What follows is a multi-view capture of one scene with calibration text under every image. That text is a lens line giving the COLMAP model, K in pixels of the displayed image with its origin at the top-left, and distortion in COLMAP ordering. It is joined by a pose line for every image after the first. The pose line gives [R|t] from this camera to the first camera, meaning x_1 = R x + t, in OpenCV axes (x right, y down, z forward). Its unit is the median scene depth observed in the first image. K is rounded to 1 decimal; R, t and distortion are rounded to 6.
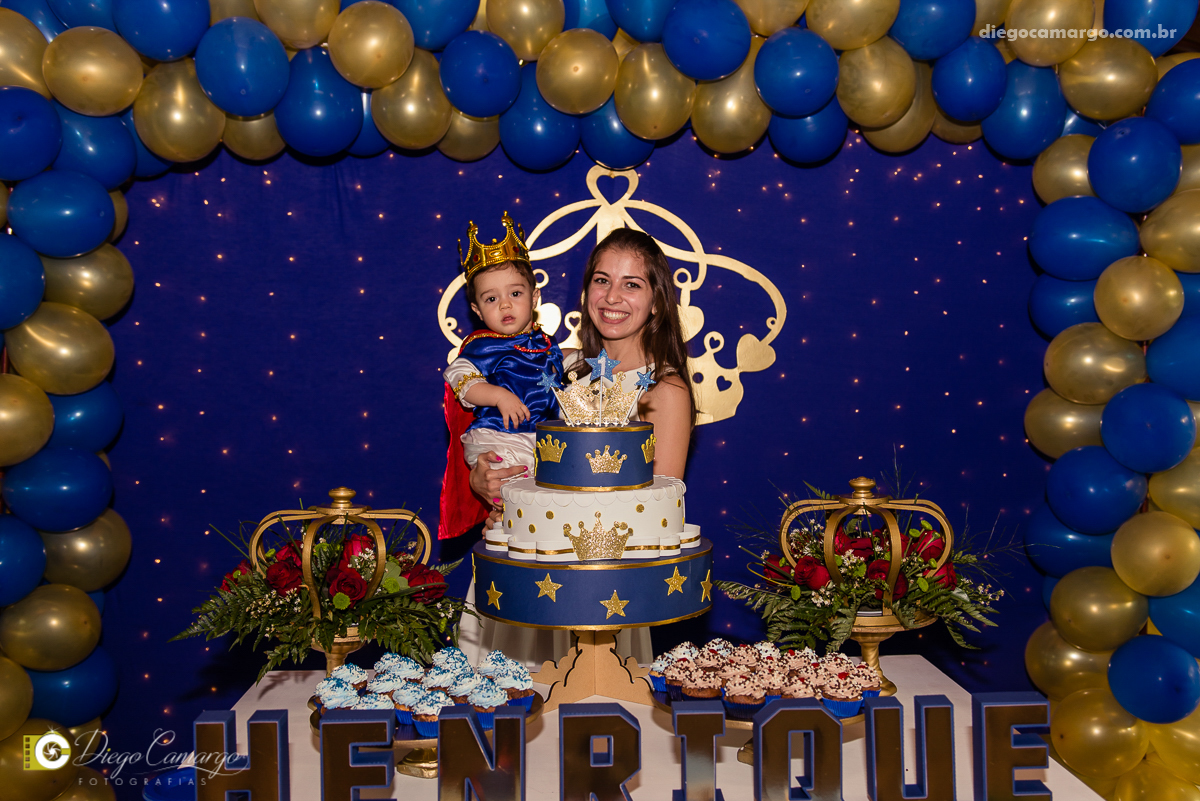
lens RADIAL K [[1229.1, 0, 610.6], [0, 1229.1, 364.0], [0, 0, 1]] dist [-0.000125, 0.000000]
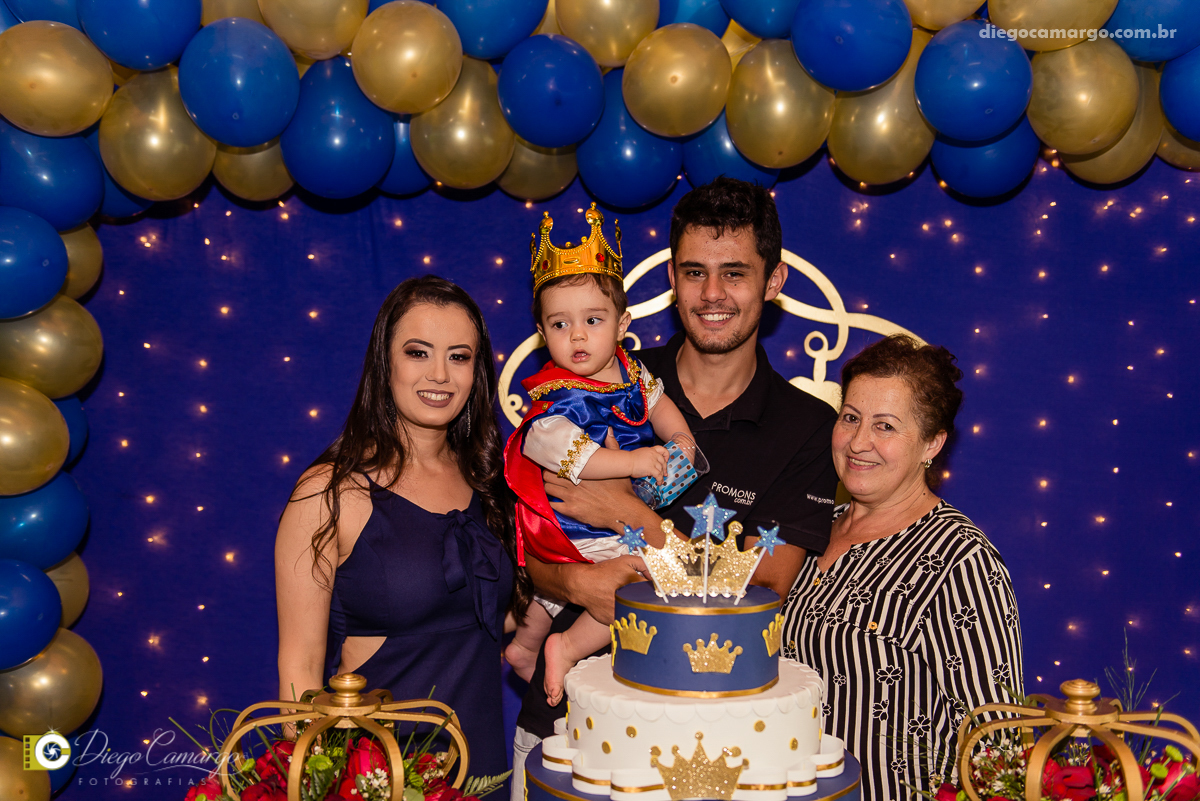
lens RADIAL K [[1420.2, 0, 592.9], [0, 1420.2, 400.8], [0, 0, 1]] dist [-0.001550, 0.000000]
pose [[0.996153, 0.015735, -0.086202, -0.002800], [-0.014218, 0.999734, 0.018180, -0.055287], [0.086465, -0.016885, 0.996112, 0.123888]]
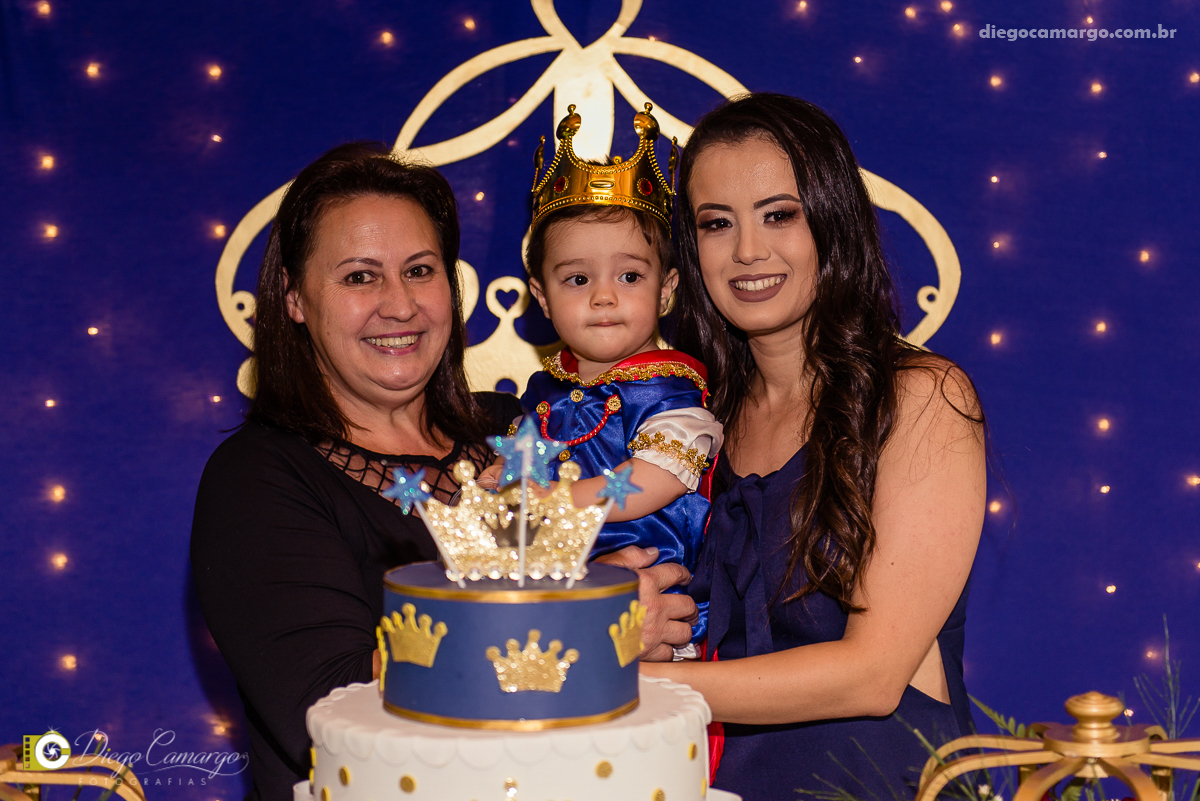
lens RADIAL K [[2546.7, 0, 626.4], [0, 2546.7, 317.9], [0, 0, 1]] dist [0.011163, 0.000000]
pose [[0.999982, 0.002562, -0.005395, 0.024689], [-0.002508, 0.999947, 0.009975, -0.040896], [0.005421, -0.009962, 0.999936, 0.033544]]
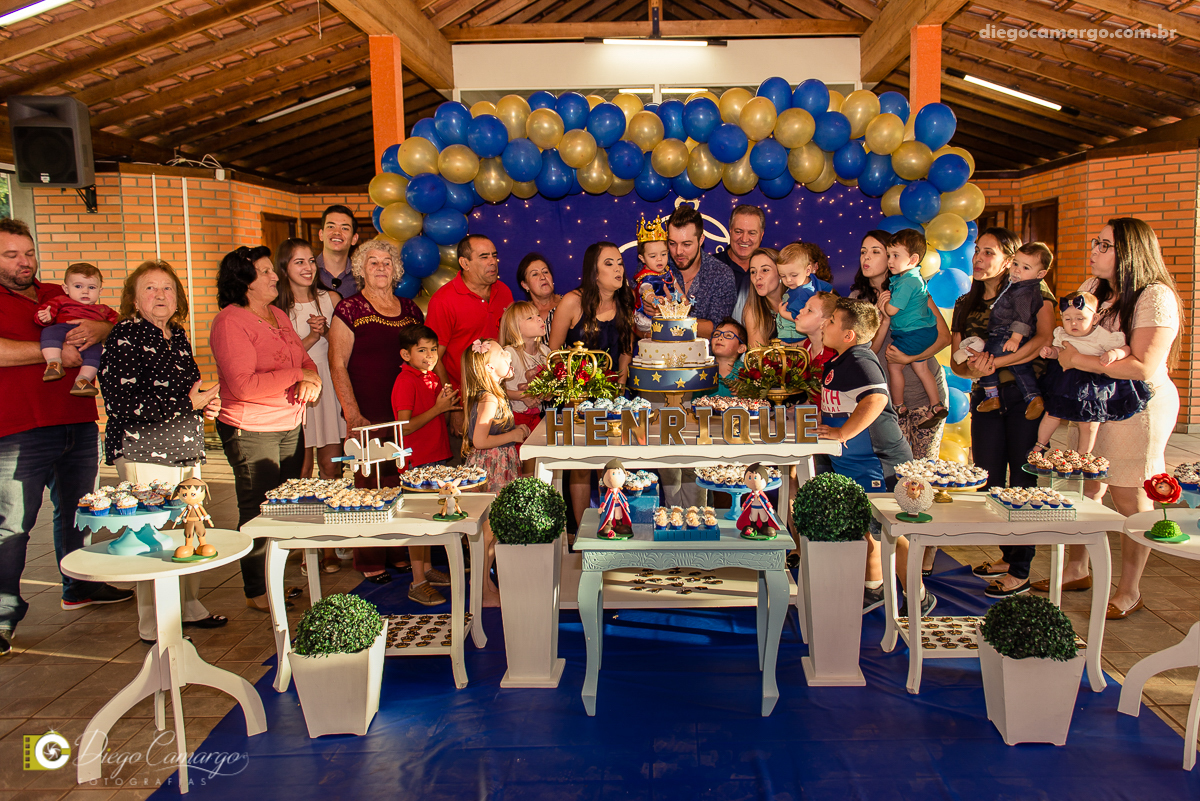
lens RADIAL K [[899.2, 0, 655.9], [0, 899.2, 368.8], [0, 0, 1]] dist [-0.003091, 0.002568]
pose [[0.998562, 0.004525, -0.053426, 0.036326], [0.000909, 0.994861, 0.101244, -0.026324], [0.053610, -0.101147, 0.993426, -0.650245]]
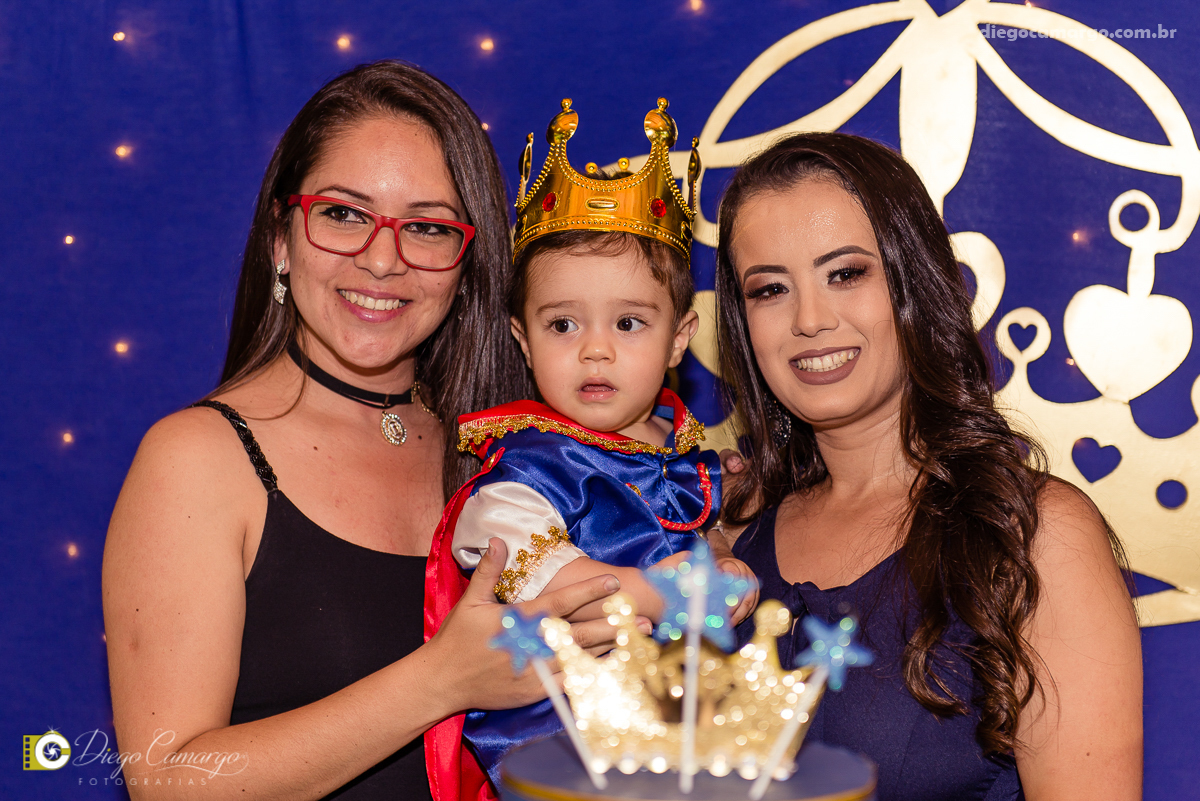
lens RADIAL K [[2610.5, 0, 588.8], [0, 2610.5, 349.9], [0, 0, 1]] dist [-0.020208, 0.000000]
pose [[0.976899, 0.030232, -0.211552, 0.073823], [-0.024334, 0.999241, 0.030425, -0.057030], [0.212311, -0.024574, 0.976893, 0.236329]]
